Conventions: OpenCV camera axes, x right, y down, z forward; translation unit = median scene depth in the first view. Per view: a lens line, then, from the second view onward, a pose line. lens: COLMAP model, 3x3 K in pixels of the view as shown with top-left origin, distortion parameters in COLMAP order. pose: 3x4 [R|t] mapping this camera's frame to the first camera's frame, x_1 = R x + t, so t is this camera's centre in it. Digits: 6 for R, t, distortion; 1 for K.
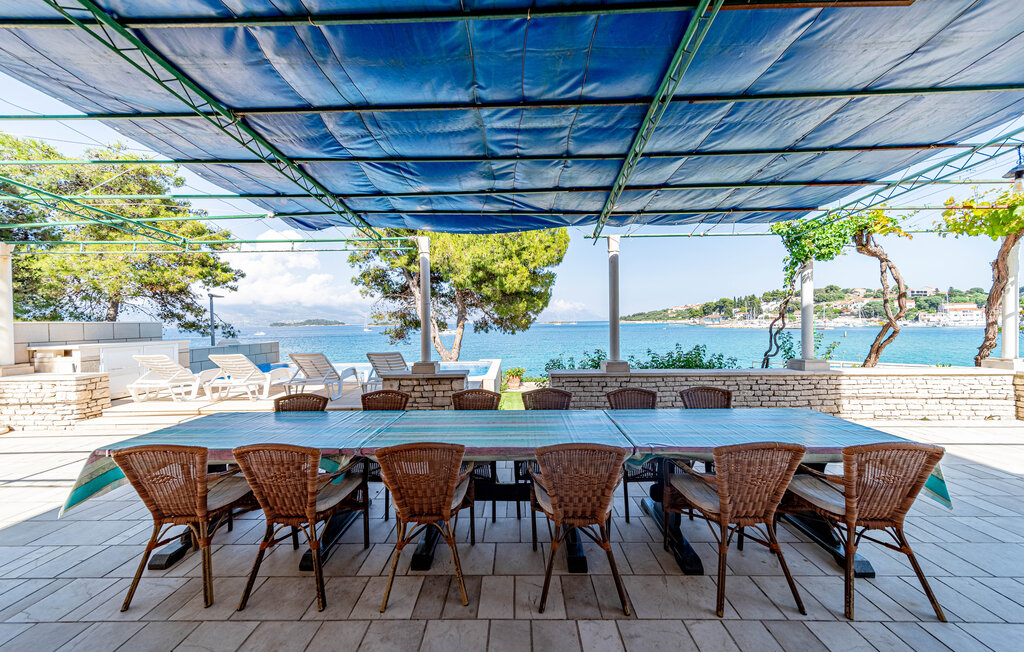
lens RADIAL K [[358.2, 0, 507.8], [0, 358.2, 323.6], [0, 0, 1]] dist [0.002614, 0.000292]
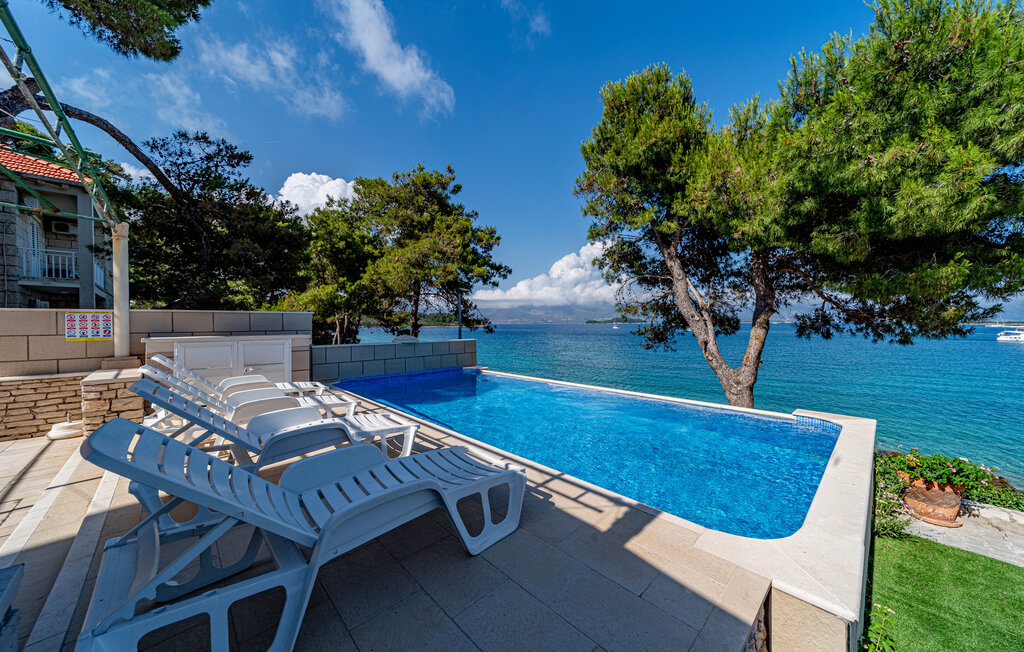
lens RADIAL K [[358.2, 0, 515.9], [0, 358.2, 326.6], [0, 0, 1]] dist [0.002614, 0.000292]
pose [[0.708341, 0.018972, -0.705615, -0.016197], [-0.009779, 0.999807, 0.017066, 0.005512], [0.705803, -0.005188, 0.708390, 0.420142]]
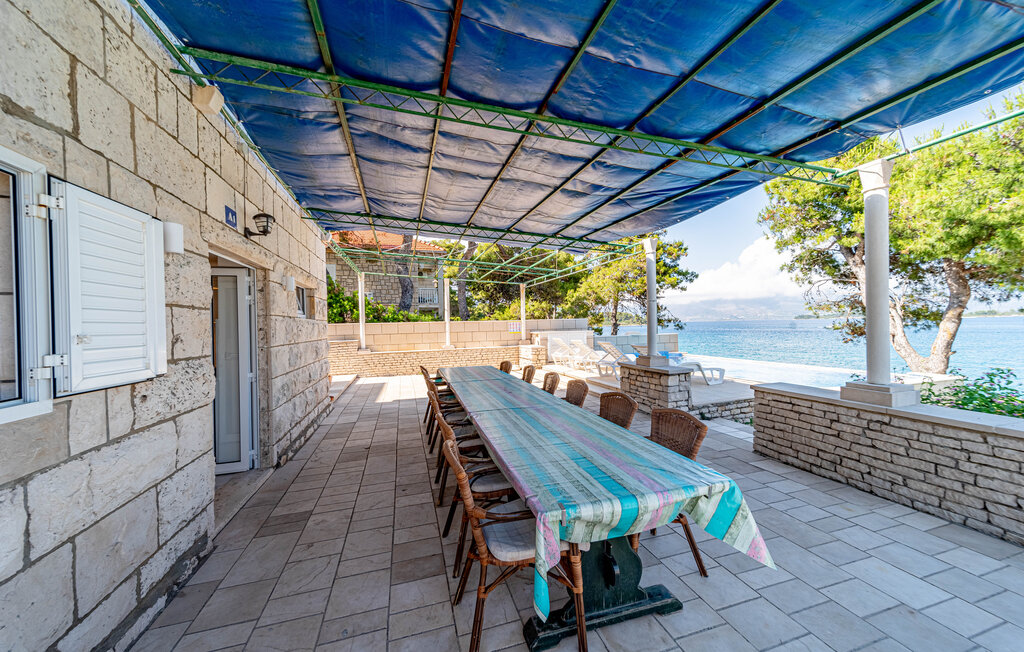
lens RADIAL K [[358.2, 0, 508.3], [0, 358.2, 327.1], [0, 0, 1]] dist [0.002614, 0.000292]
pose [[0.300695, 0.014001, -0.953618, 0.254547], [0.014343, 0.999713, 0.019200, -0.001802], [0.953613, -0.019451, 0.300408, 0.105635]]
